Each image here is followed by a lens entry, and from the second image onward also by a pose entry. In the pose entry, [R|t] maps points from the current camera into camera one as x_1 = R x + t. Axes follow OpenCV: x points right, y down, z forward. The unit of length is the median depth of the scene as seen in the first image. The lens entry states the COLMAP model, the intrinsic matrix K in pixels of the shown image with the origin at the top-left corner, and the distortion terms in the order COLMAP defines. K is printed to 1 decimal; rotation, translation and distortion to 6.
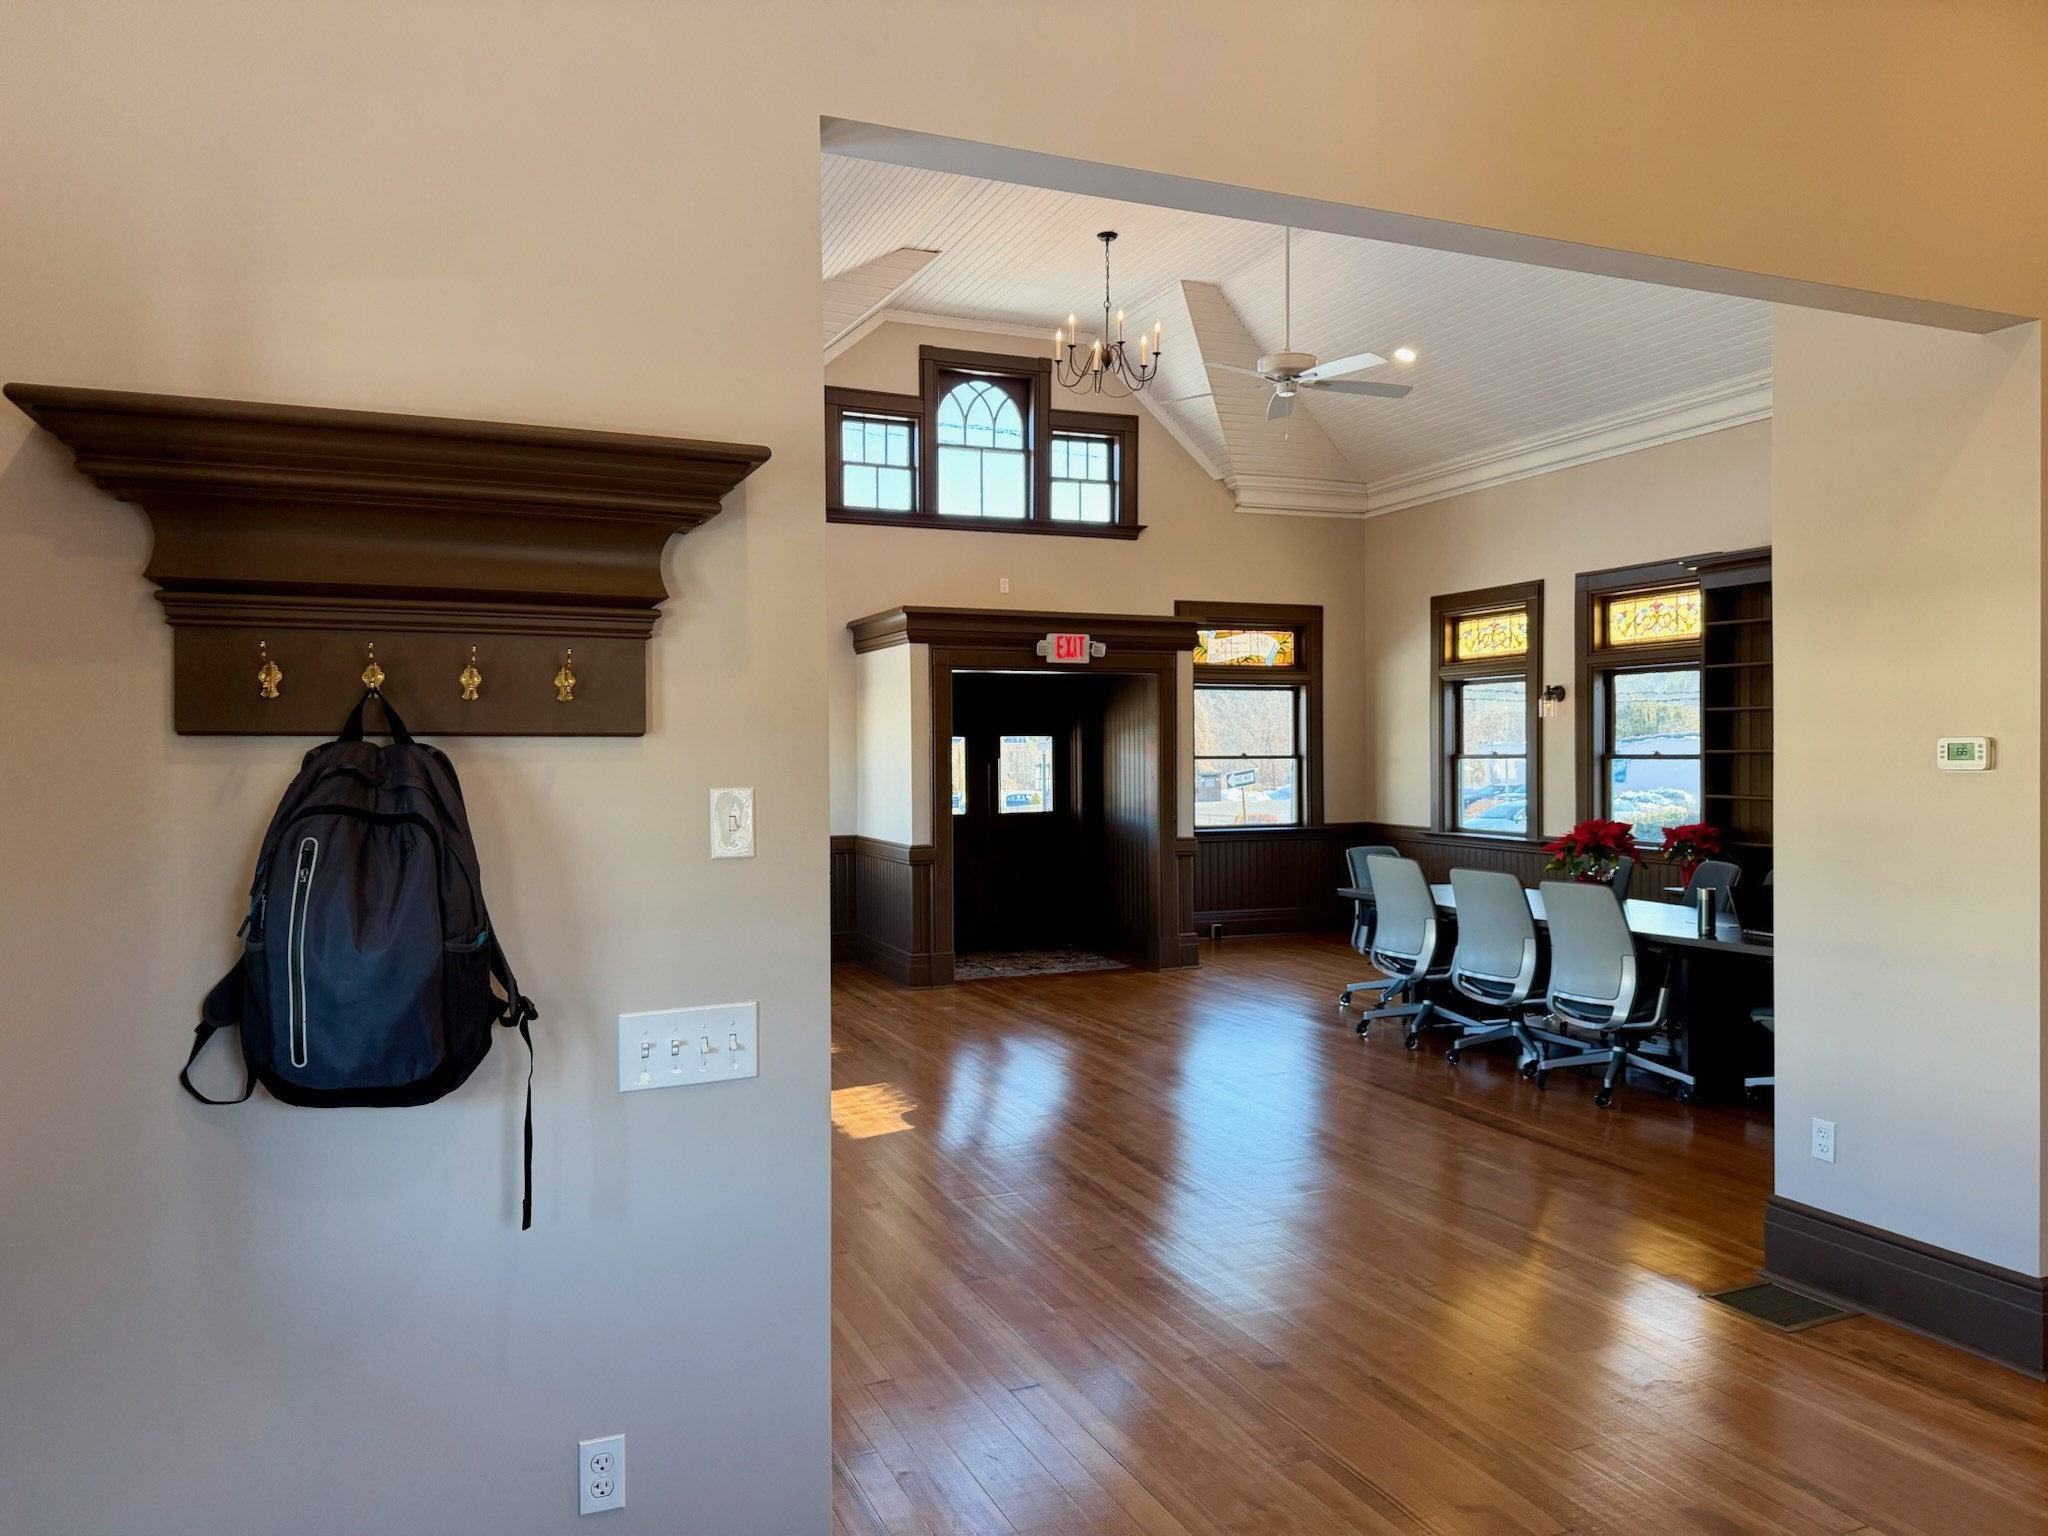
lens RADIAL K [[1423.0, 0, 1026.5], [0, 1423.0, 772.8], [0, 0, 1]] dist [-0.004862, -0.006793]
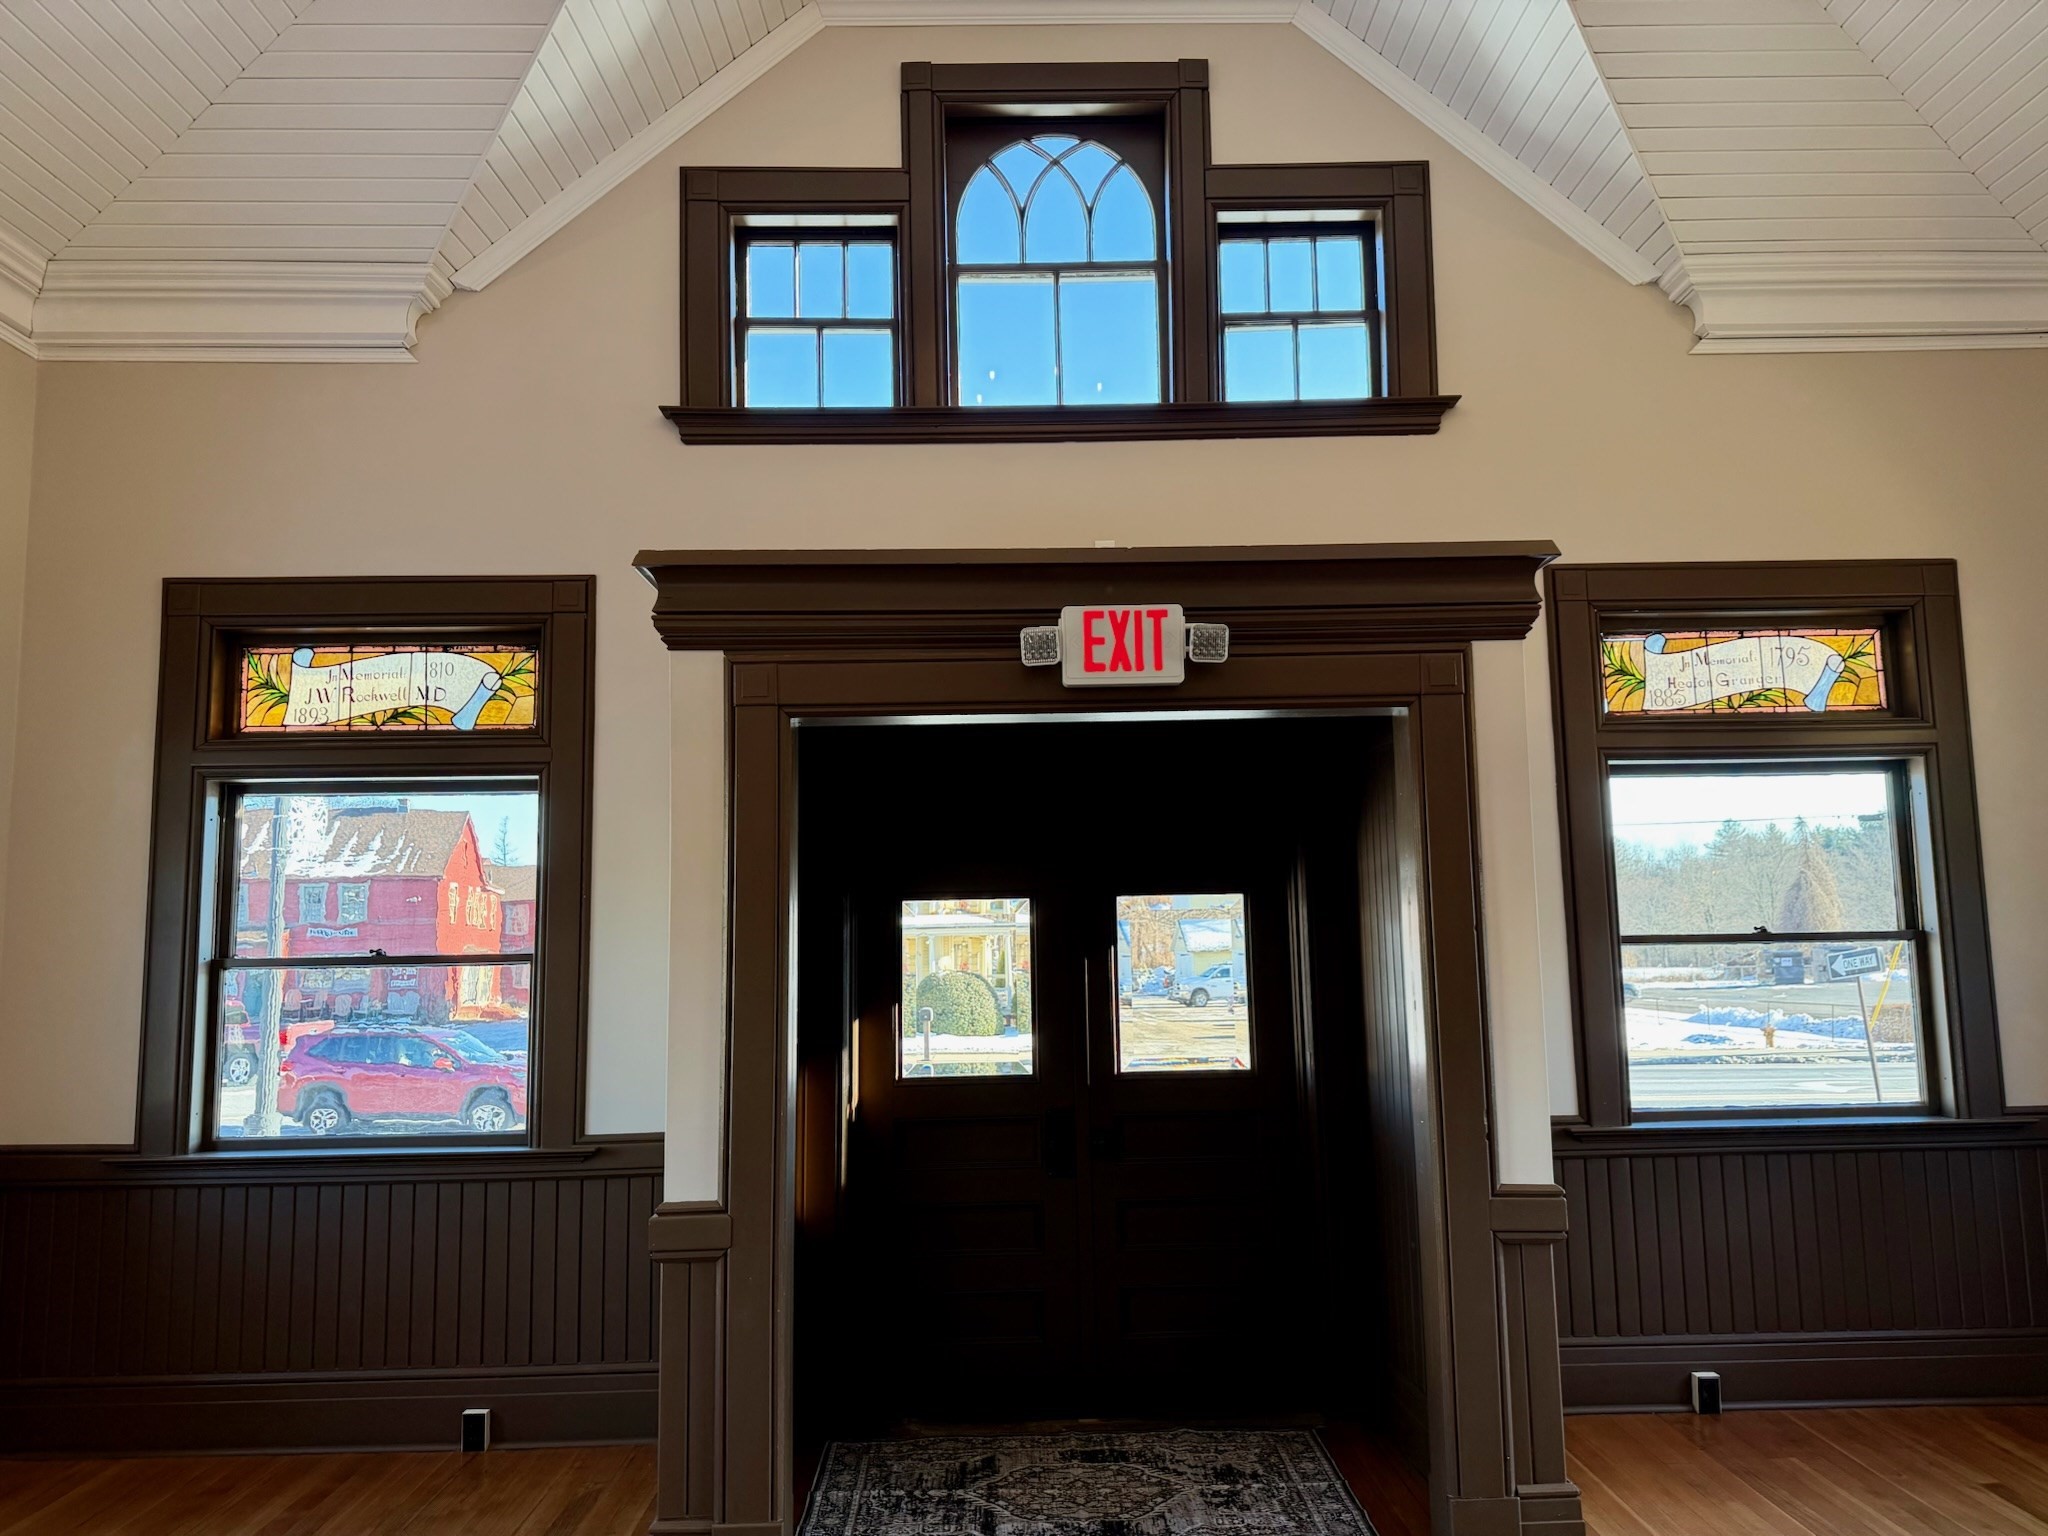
lens RADIAL K [[1423.0, 0, 1016.5], [0, 1423.0, 754.8], [0, 0, 1]] dist [-0.004862, -0.006793]
pose [[0.924316, -0.052375, -0.378016, 0.119751], [0.005522, 0.992270, -0.123978, -0.014110], [0.381587, 0.112508, 0.917460, 0.577053]]
